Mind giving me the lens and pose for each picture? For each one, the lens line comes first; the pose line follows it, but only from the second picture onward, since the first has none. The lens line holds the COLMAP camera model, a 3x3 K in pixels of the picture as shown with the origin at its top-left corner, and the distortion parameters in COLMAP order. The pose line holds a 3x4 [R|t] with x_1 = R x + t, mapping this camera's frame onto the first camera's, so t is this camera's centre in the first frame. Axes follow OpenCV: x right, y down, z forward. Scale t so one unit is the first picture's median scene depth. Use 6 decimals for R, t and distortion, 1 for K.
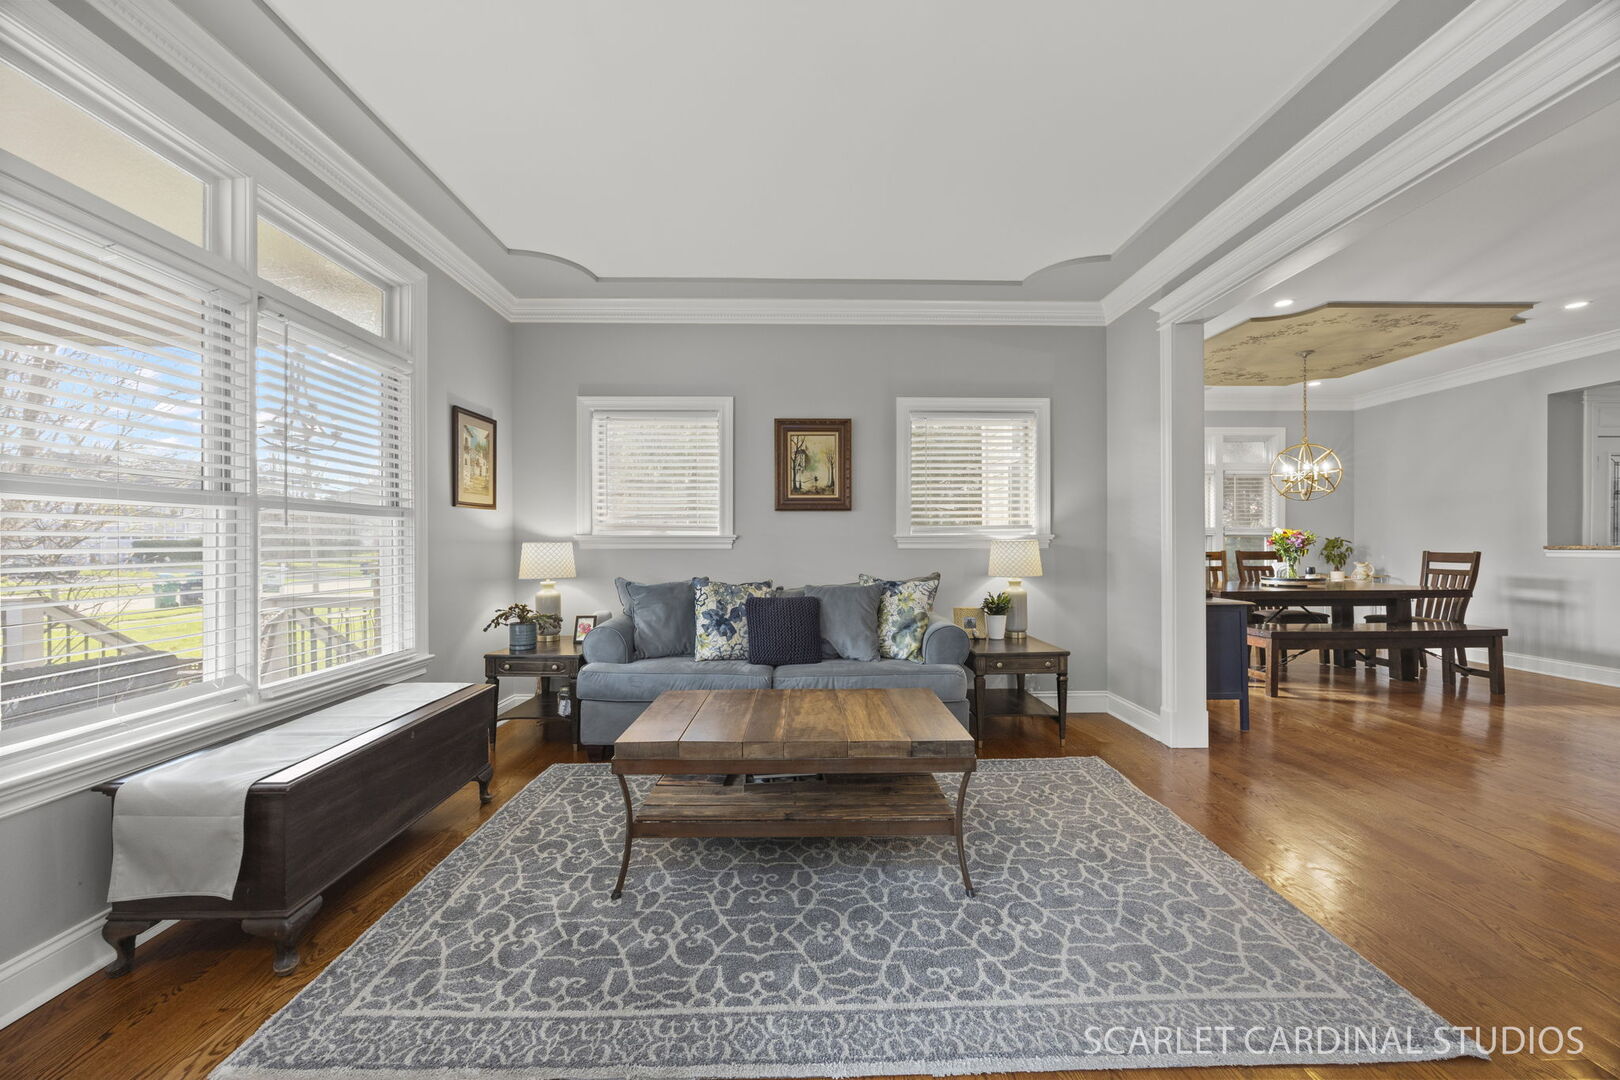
lens RADIAL K [[619.2, 0, 816.7], [0, 619.2, 540.9], [0, 0, 1]] dist [-0.002209, 0.000141]
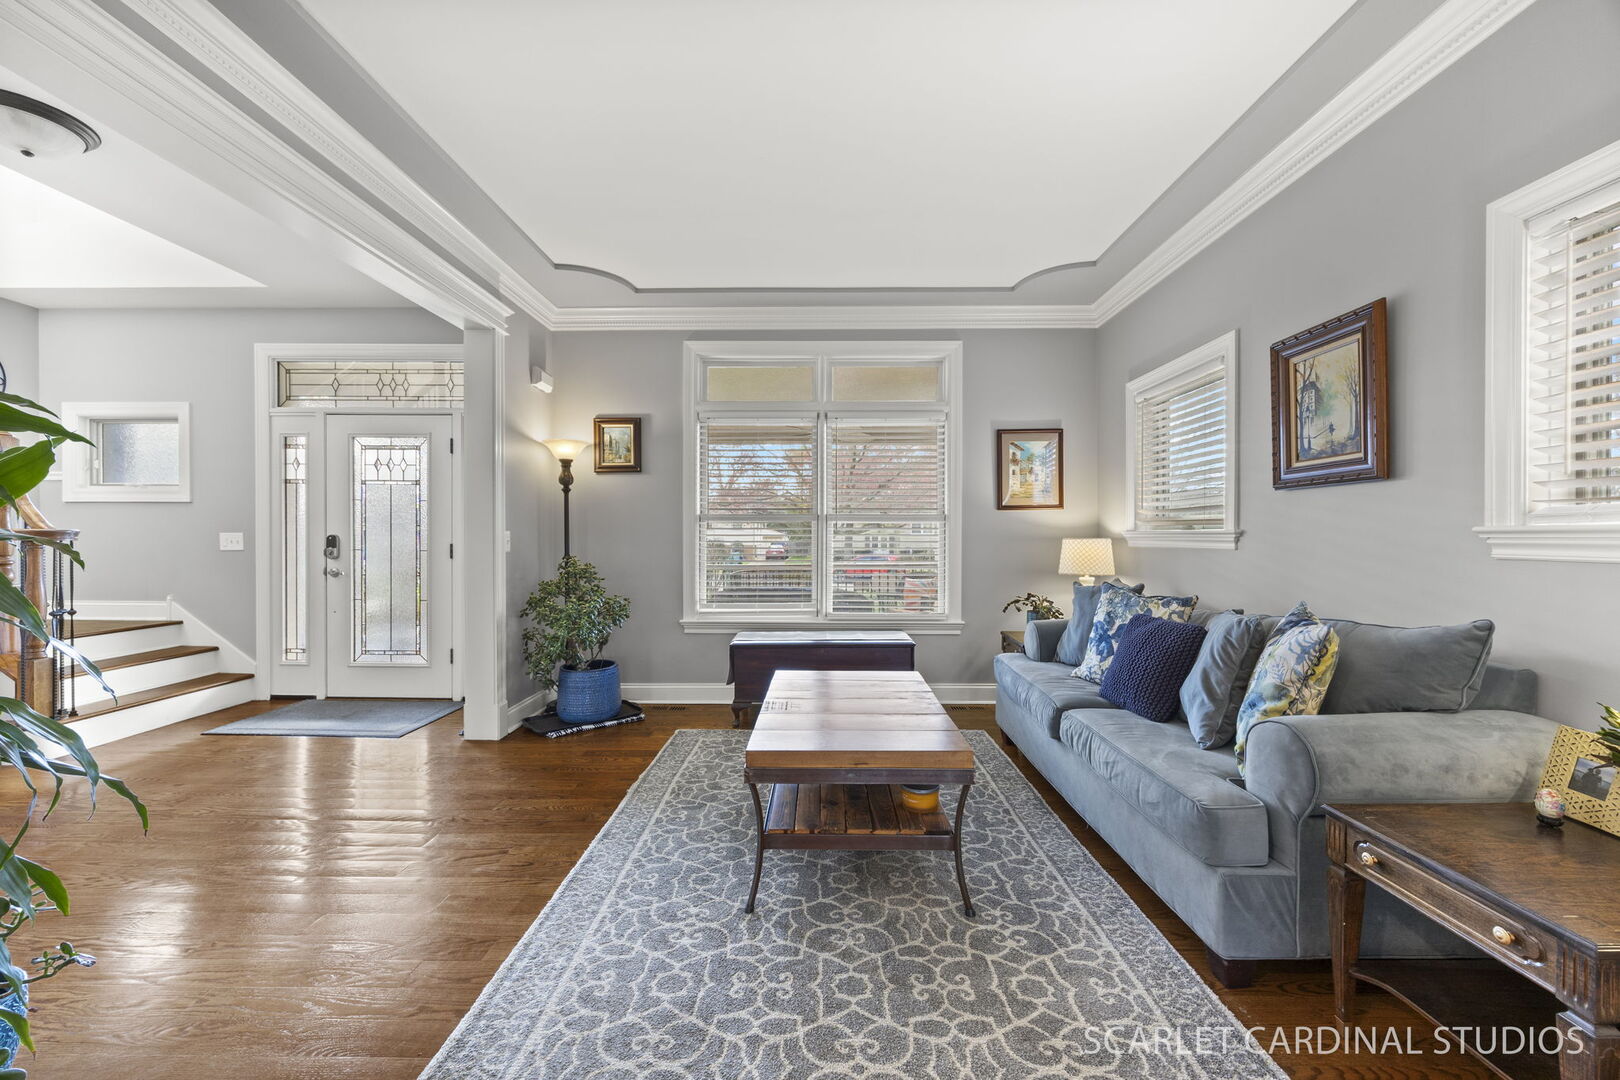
lens RADIAL K [[635.7, 0, 802.1], [0, 635.7, 540.0], [0, 0, 1]] dist [-0.002934, -0.000162]
pose [[-0.054758, 0.009093, -0.998458, 0.654812], [0.002630, 0.999956, 0.008962, -0.006441], [0.998496, -0.002135, -0.054780, 0.608888]]
